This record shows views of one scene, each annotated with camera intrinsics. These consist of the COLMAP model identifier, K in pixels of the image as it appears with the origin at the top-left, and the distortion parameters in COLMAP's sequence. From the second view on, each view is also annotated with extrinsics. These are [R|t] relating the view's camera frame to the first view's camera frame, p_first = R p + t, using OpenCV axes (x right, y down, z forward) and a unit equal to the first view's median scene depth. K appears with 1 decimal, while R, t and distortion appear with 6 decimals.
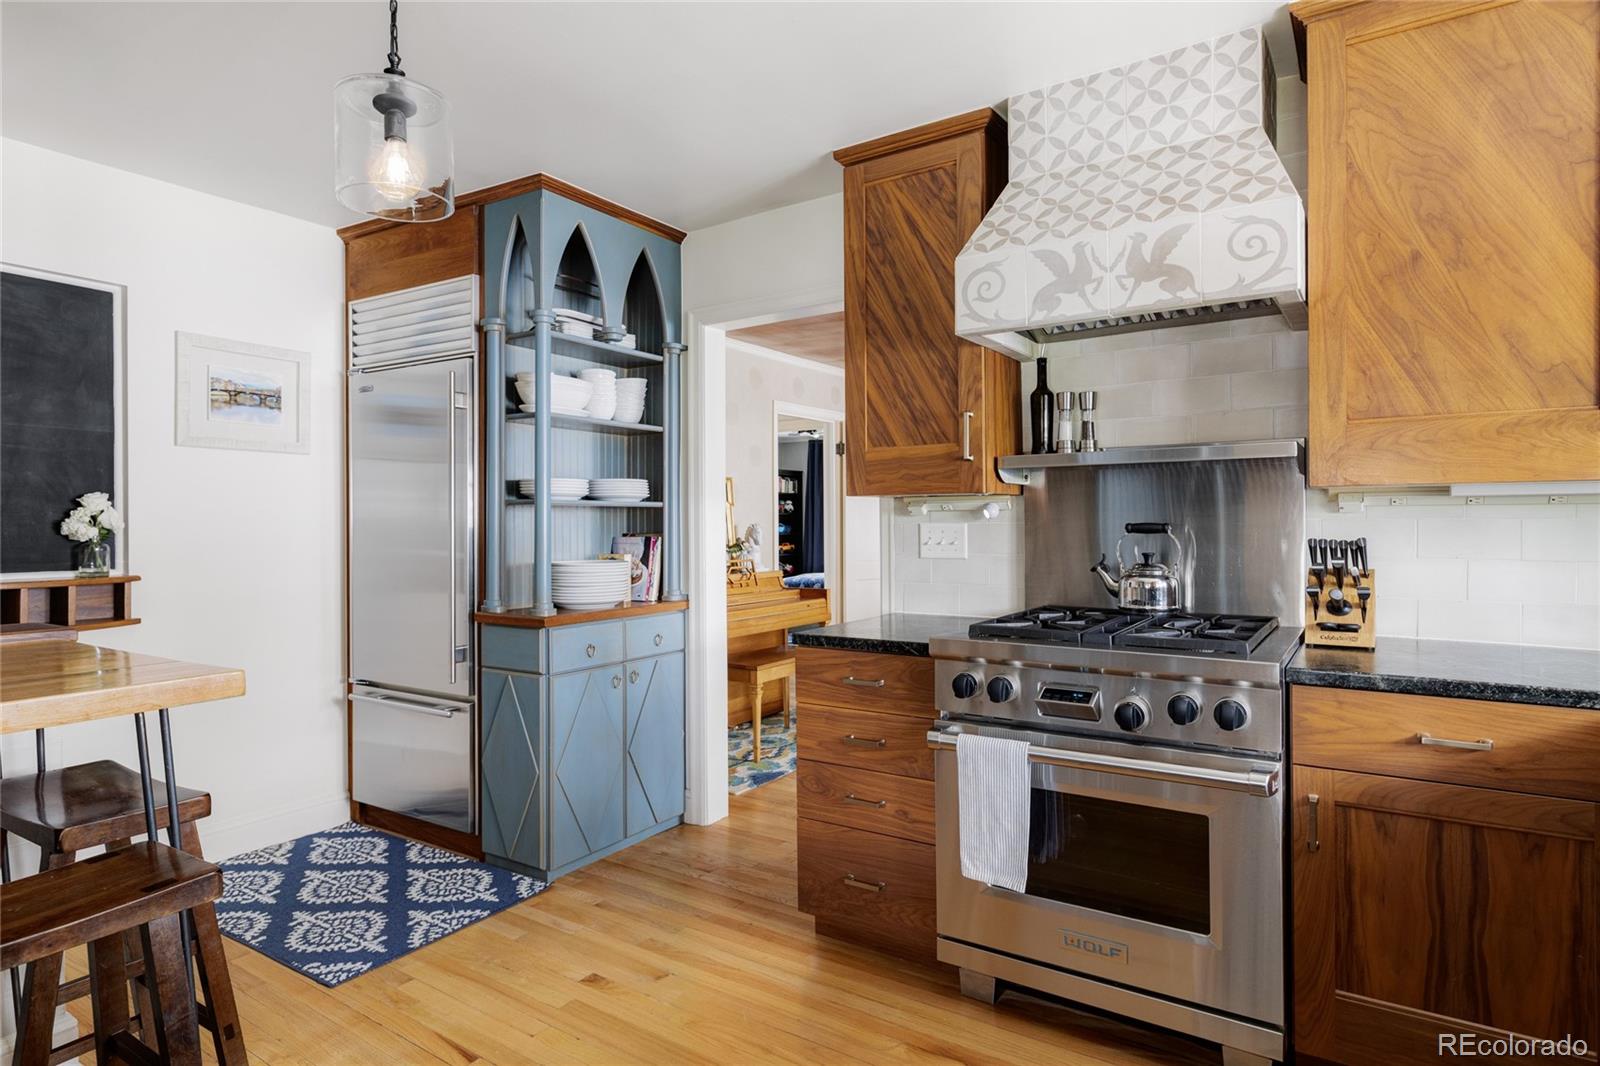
lens RADIAL K [[882.8, 0, 800.3], [0, 882.8, 529.8], [0, 0, 1]] dist [-0.001711, -0.001587]
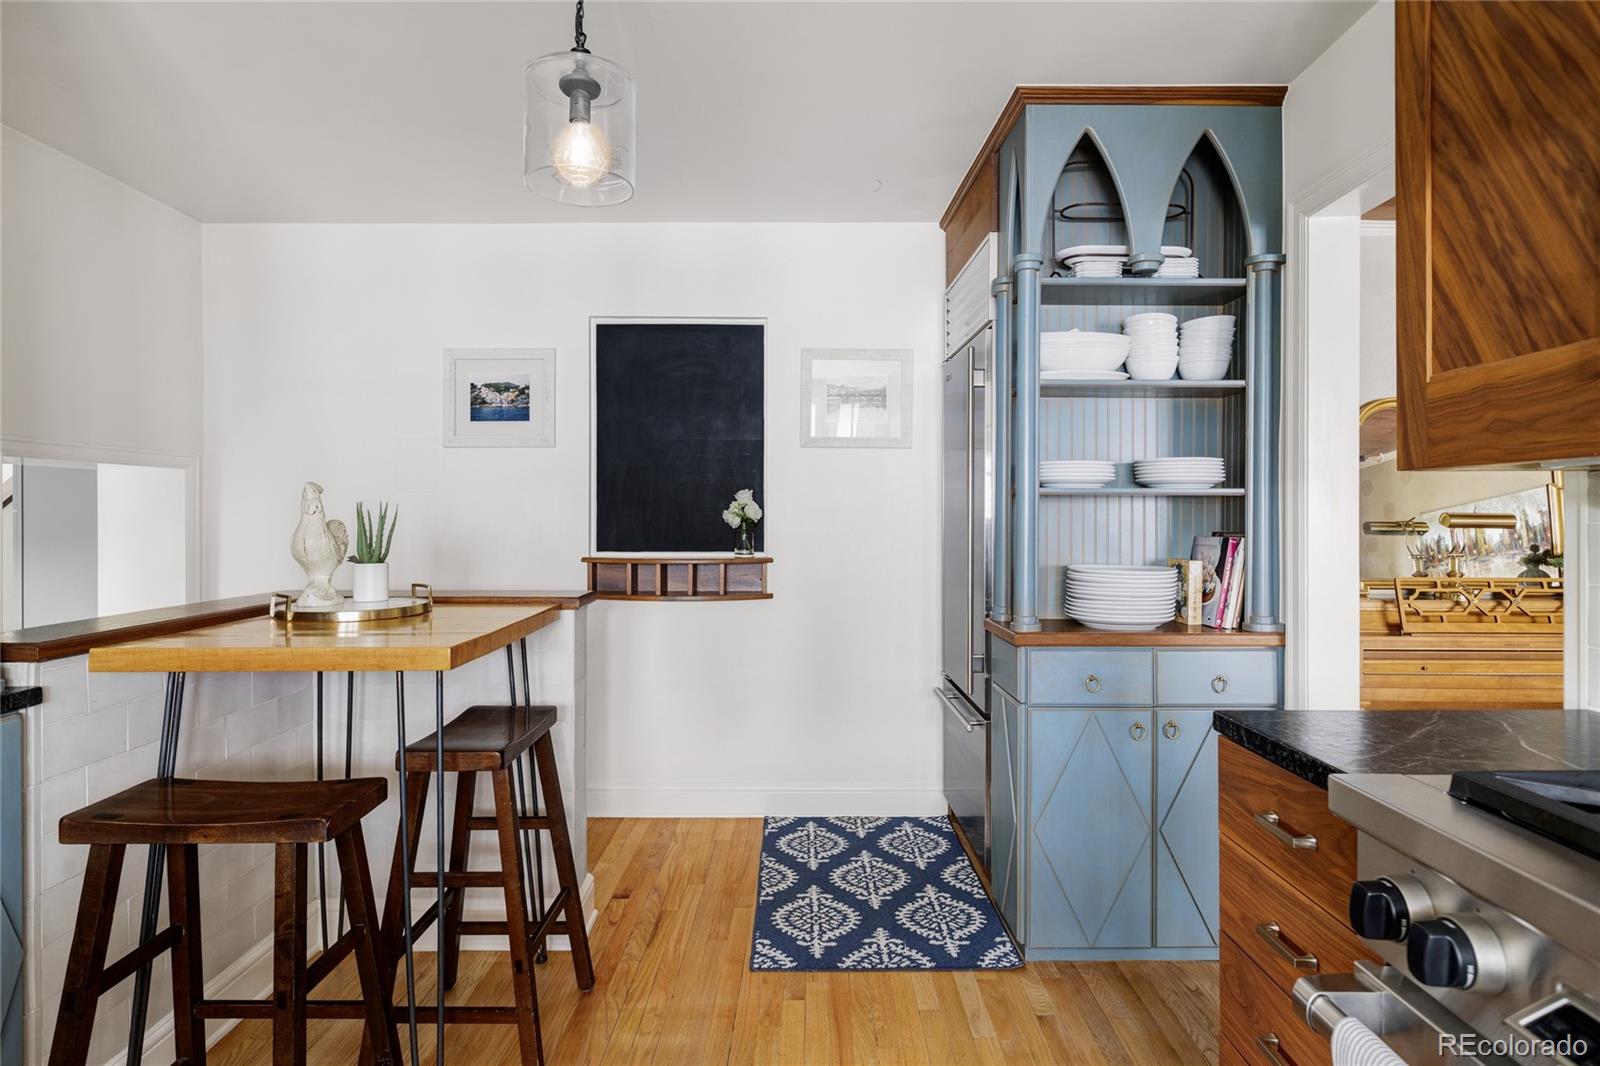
lens RADIAL K [[882.8, 0, 800.2], [0, 882.8, 518.9], [0, 0, 1]] dist [-0.001711, -0.001587]
pose [[0.545616, 0.010179, -0.837973, 0.277330], [-0.011540, 0.999923, 0.004633, -0.007386], [0.837956, 0.007143, 0.545691, 0.385196]]
